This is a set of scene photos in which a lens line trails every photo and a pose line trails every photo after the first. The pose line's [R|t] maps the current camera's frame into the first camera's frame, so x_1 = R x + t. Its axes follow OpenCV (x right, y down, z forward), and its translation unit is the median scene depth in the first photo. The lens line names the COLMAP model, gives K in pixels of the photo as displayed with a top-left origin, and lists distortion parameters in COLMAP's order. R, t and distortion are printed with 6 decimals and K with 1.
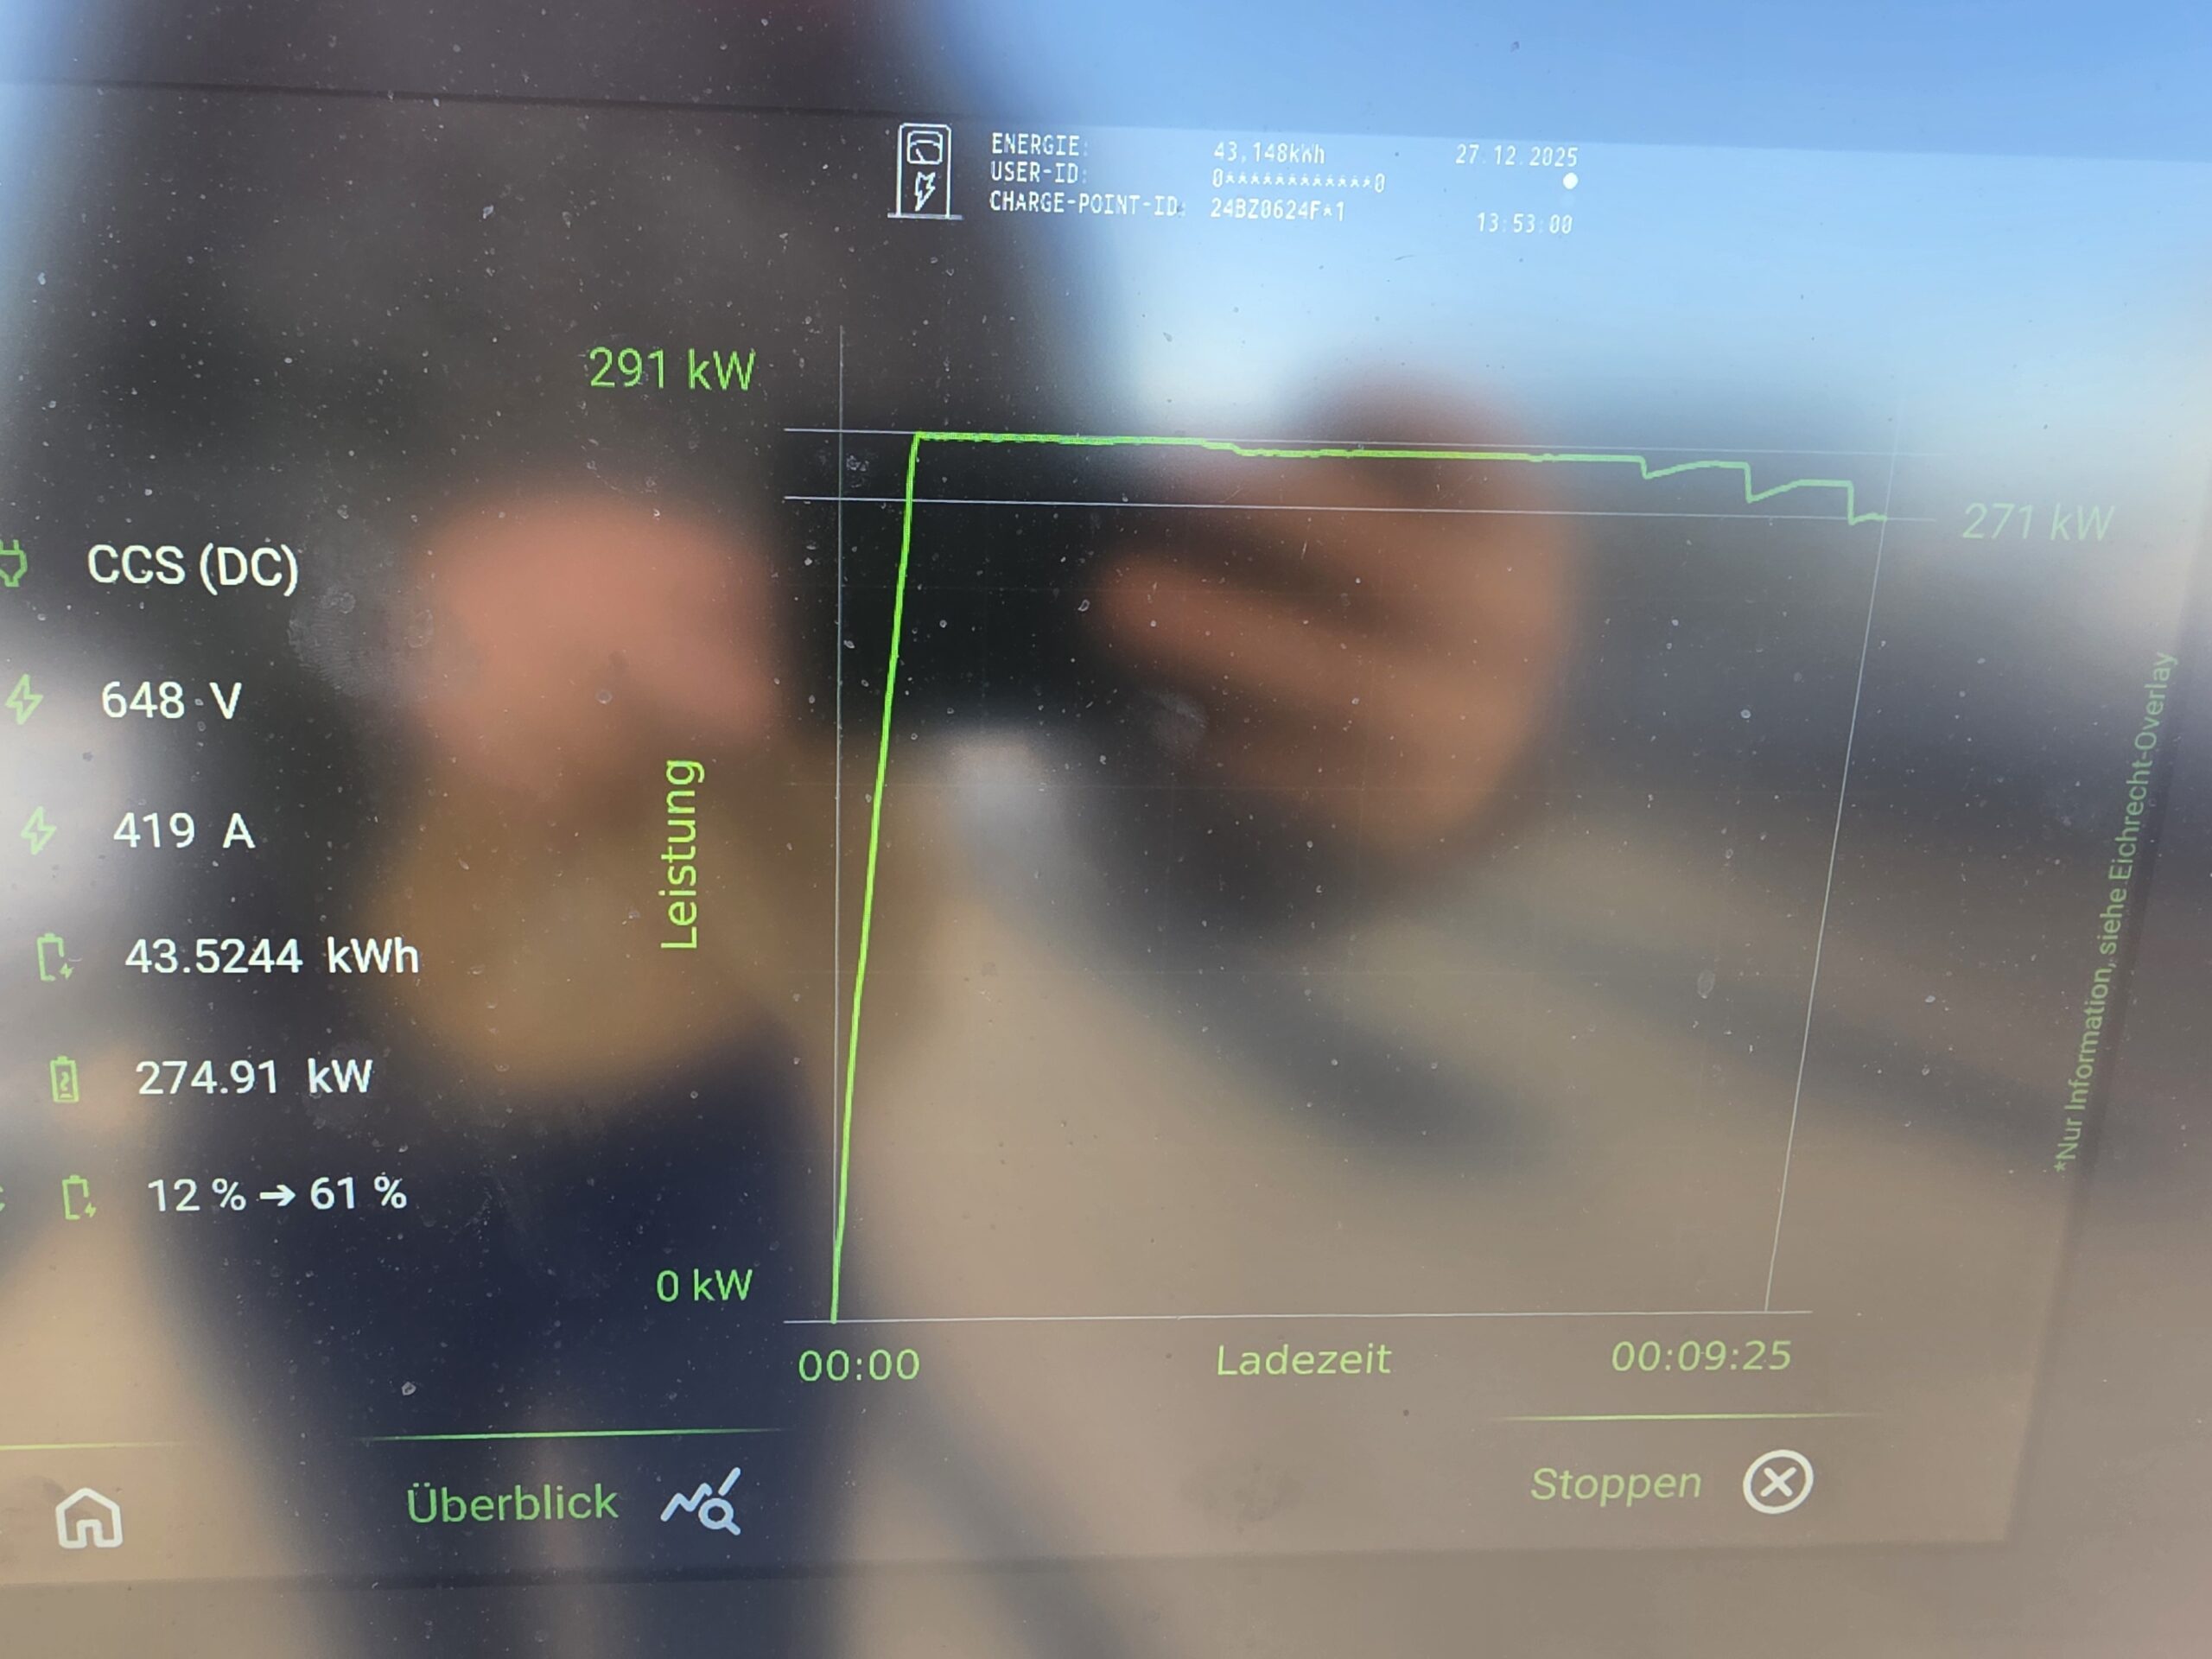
lens RADIAL K [[1456.0, 0, 951.5], [0, 1456.0, 851.9], [0, 0, 1]] dist [0.005210, -0.005774]
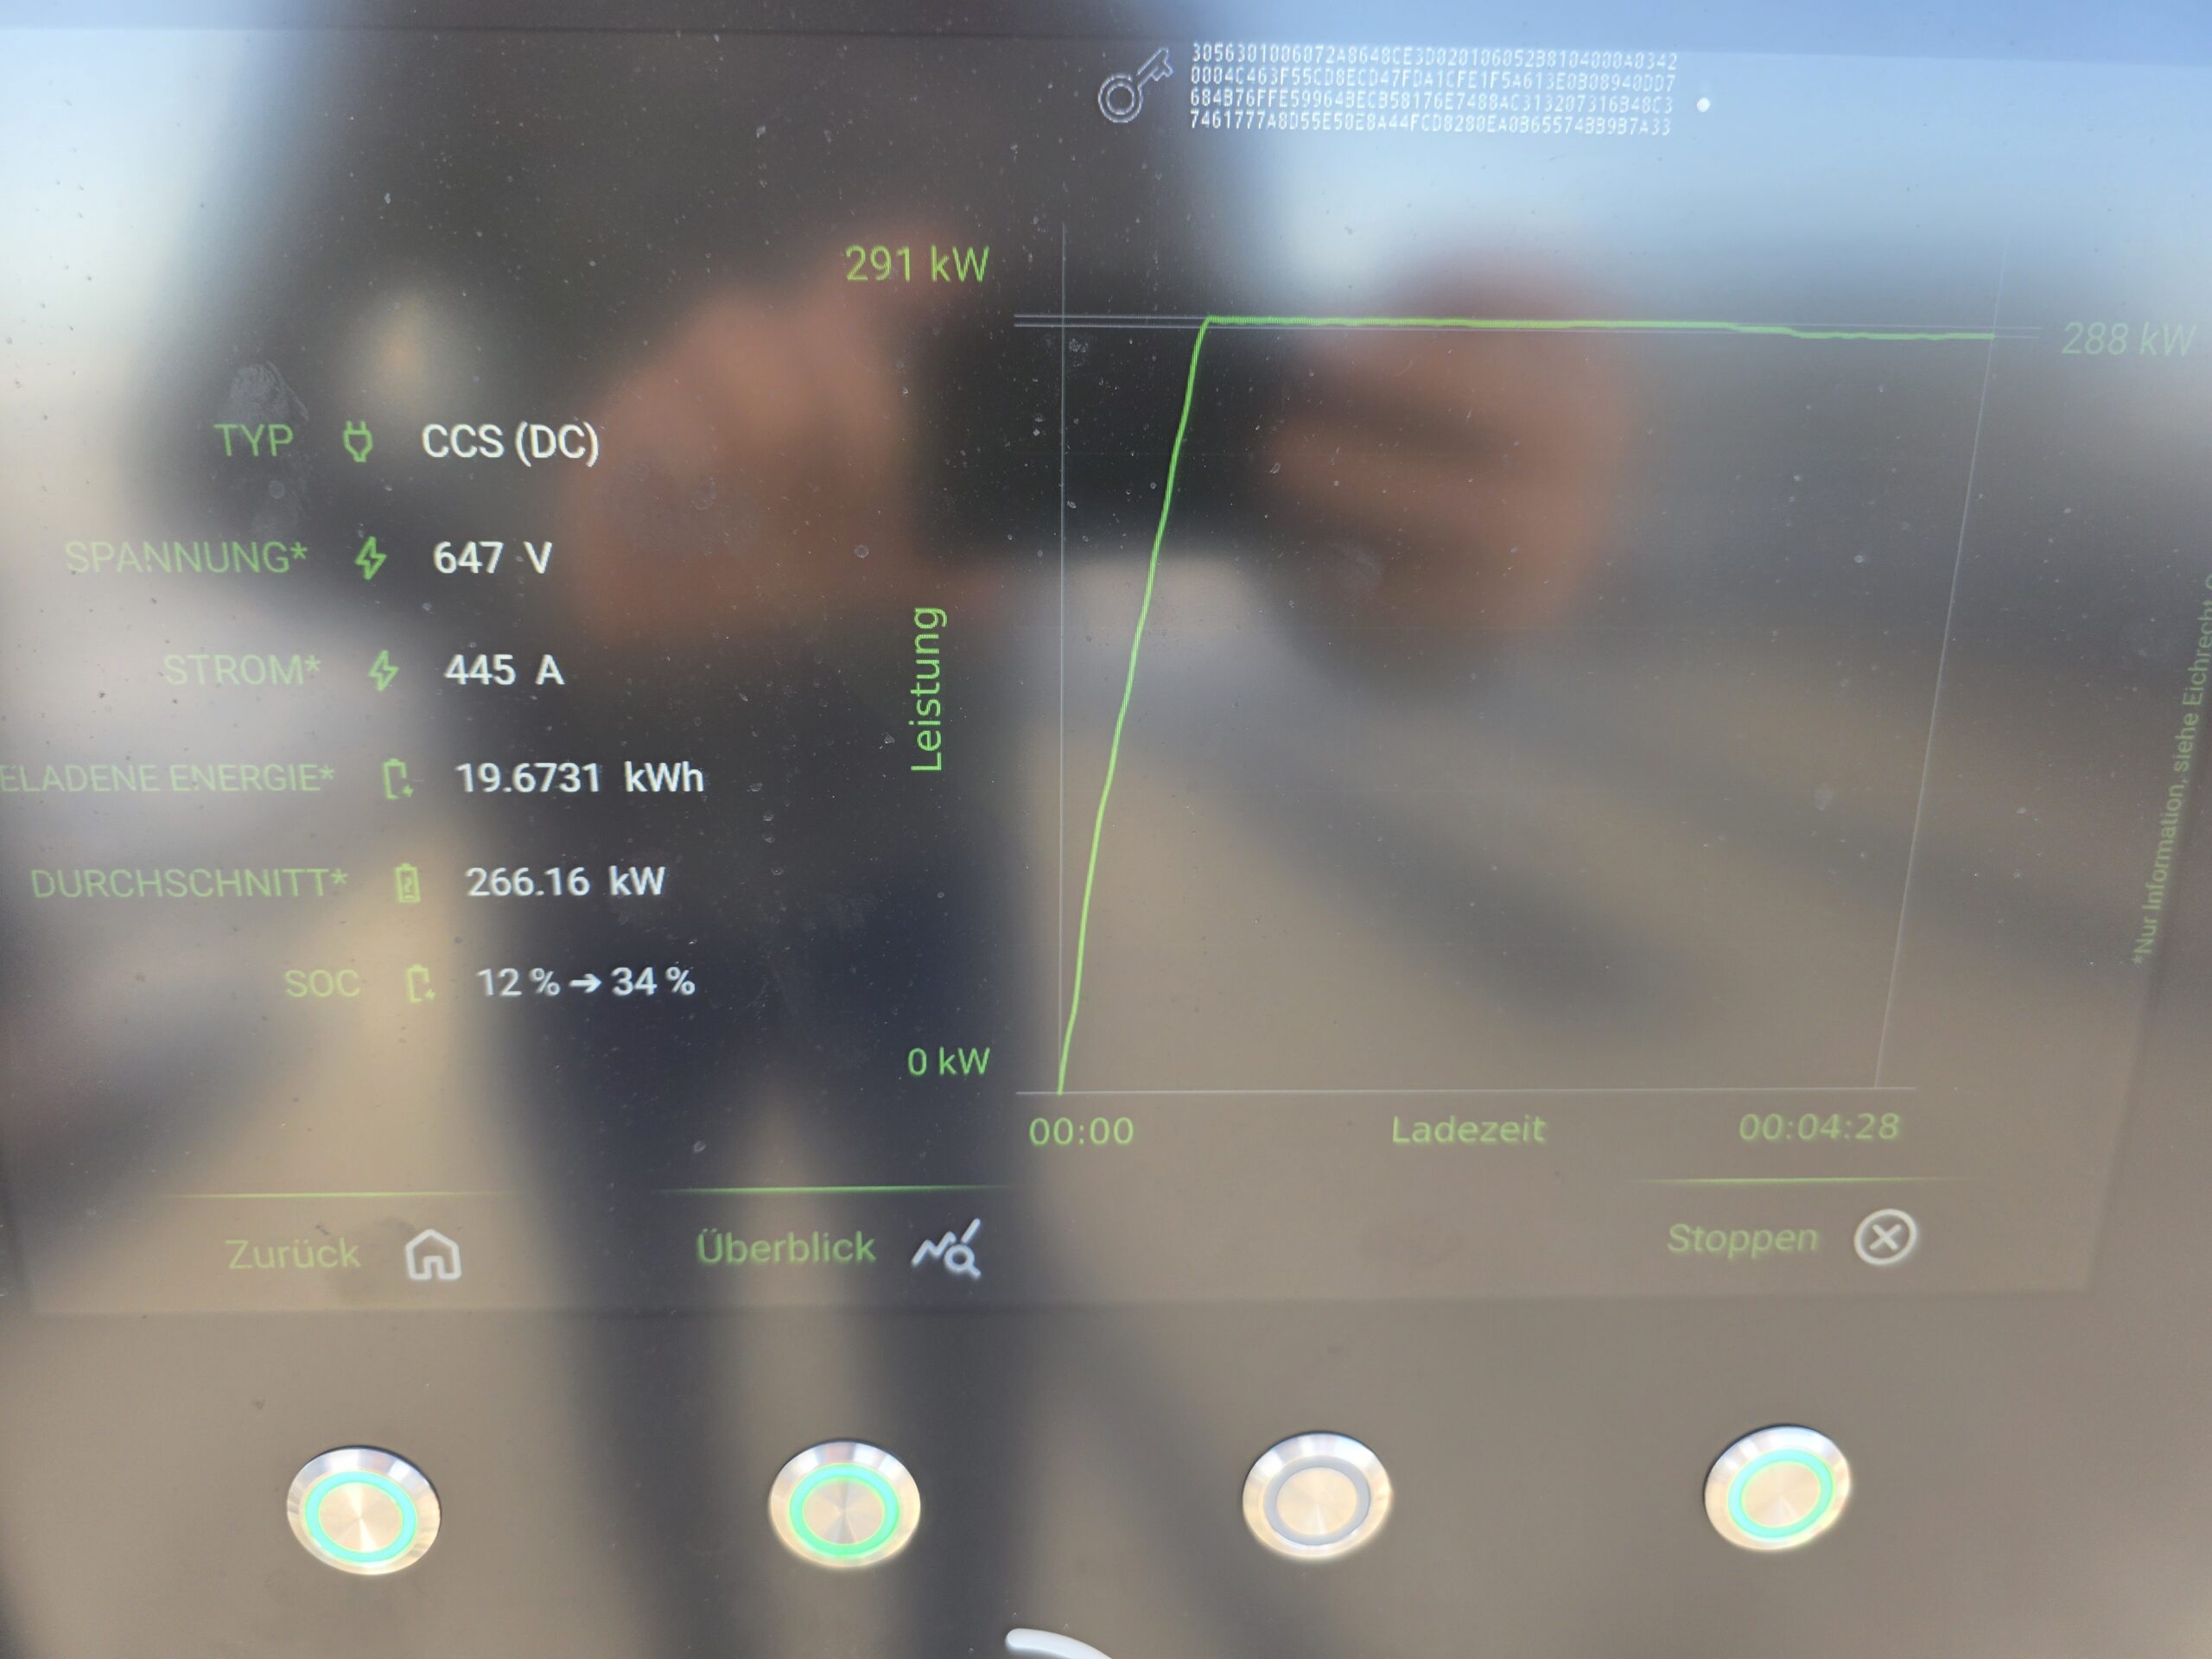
lens RADIAL K [[1472.2, 0, 1106.6], [0, 1472.2, 791.8], [0, 0, 1]] dist [0.001987, -0.032252]
pose [[0.999605, -0.004097, -0.027786, -0.010700], [0.005480, 0.998740, 0.049874, 0.026189], [0.027547, -0.050007, 0.998369, -0.166443]]
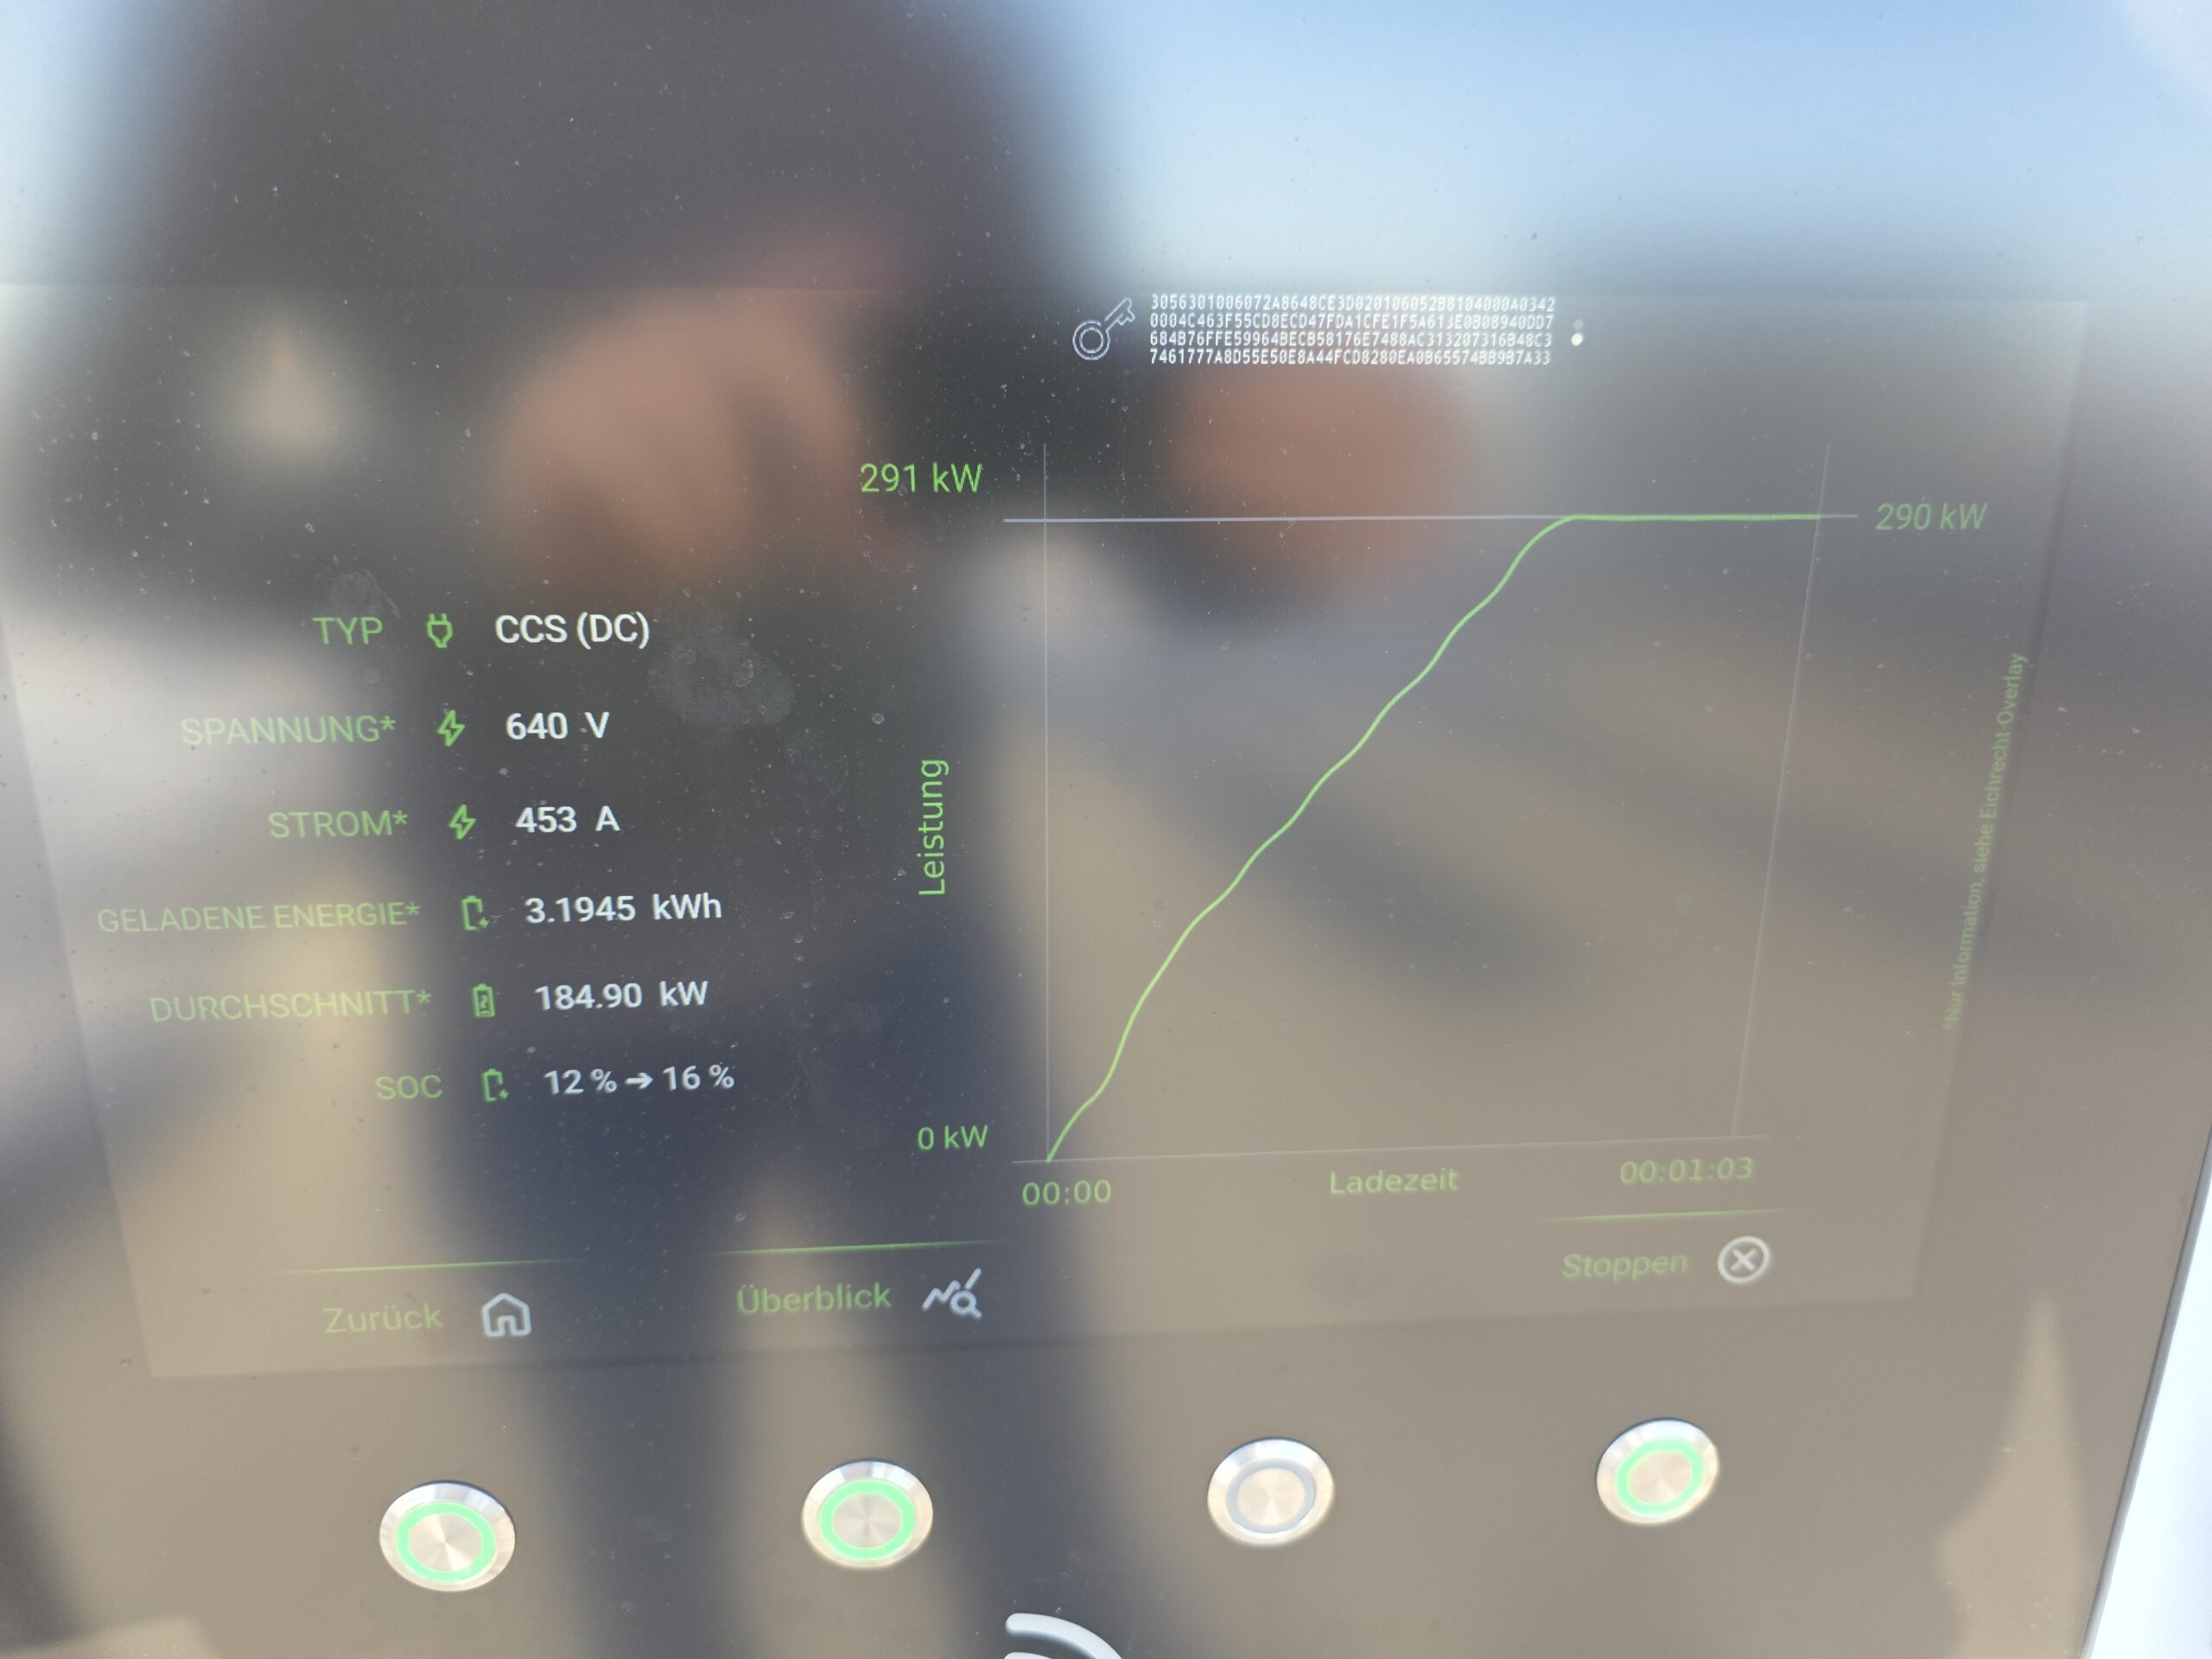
lens RADIAL K [[1472.2, 0, 1105.5], [0, 1472.2, 808.8], [0, 0, 1]] dist [0.001987, -0.032252]
pose [[0.999669, -0.020982, 0.014870, -0.043476], [0.019852, 0.997174, 0.072459, -0.111282], [-0.016348, -0.072140, 0.997261, -0.369480]]
